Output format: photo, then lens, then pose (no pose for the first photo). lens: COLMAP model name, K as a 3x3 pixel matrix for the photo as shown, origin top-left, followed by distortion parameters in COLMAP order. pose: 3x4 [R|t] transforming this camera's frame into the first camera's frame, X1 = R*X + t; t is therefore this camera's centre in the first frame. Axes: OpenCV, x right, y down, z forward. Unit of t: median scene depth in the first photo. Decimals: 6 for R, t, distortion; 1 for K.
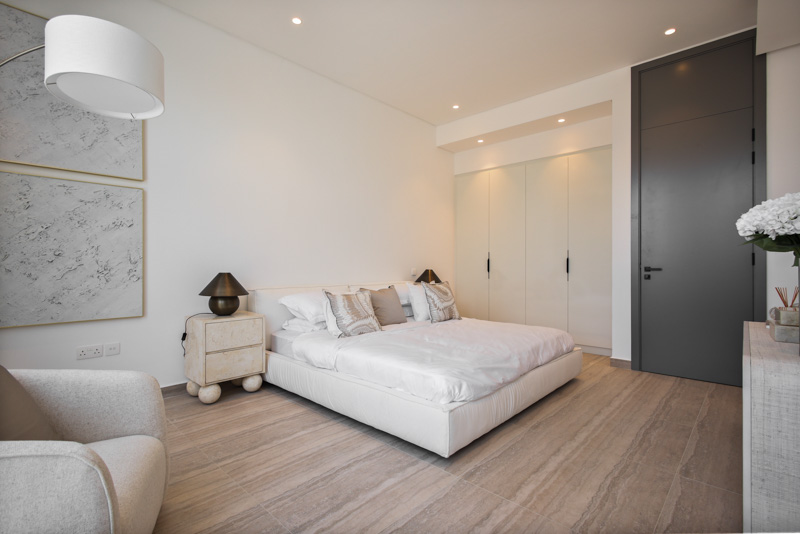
lens RADIAL K [[378.1, 0, 418.2], [0, 378.1, 269.6], [0, 0, 1]] dist [-0.034240, -0.000292]
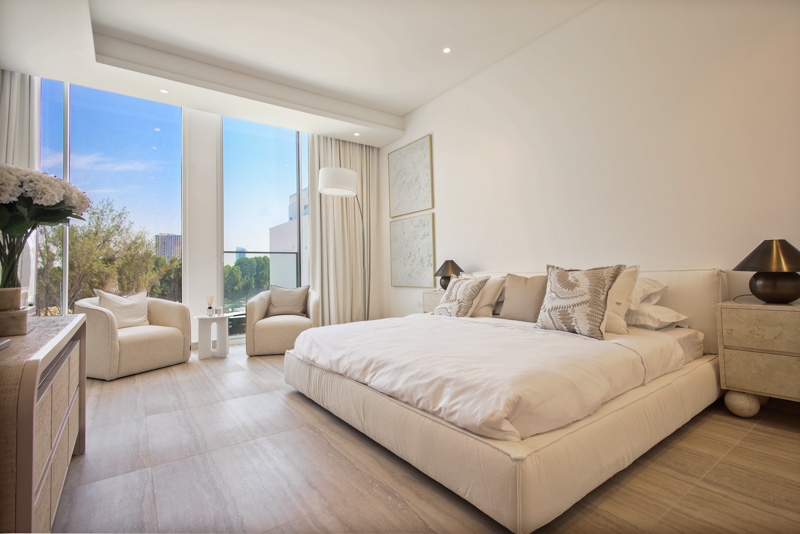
lens RADIAL K [[378.1, 0, 418.2], [0, 378.1, 269.6], [0, 0, 1]] dist [-0.034240, -0.000292]
pose [[-0.190684, 0.000665, -0.981651, 1.044003], [0.023091, 0.999726, -0.003808, 0.053764], [0.981380, -0.023393, -0.190647, 1.328290]]
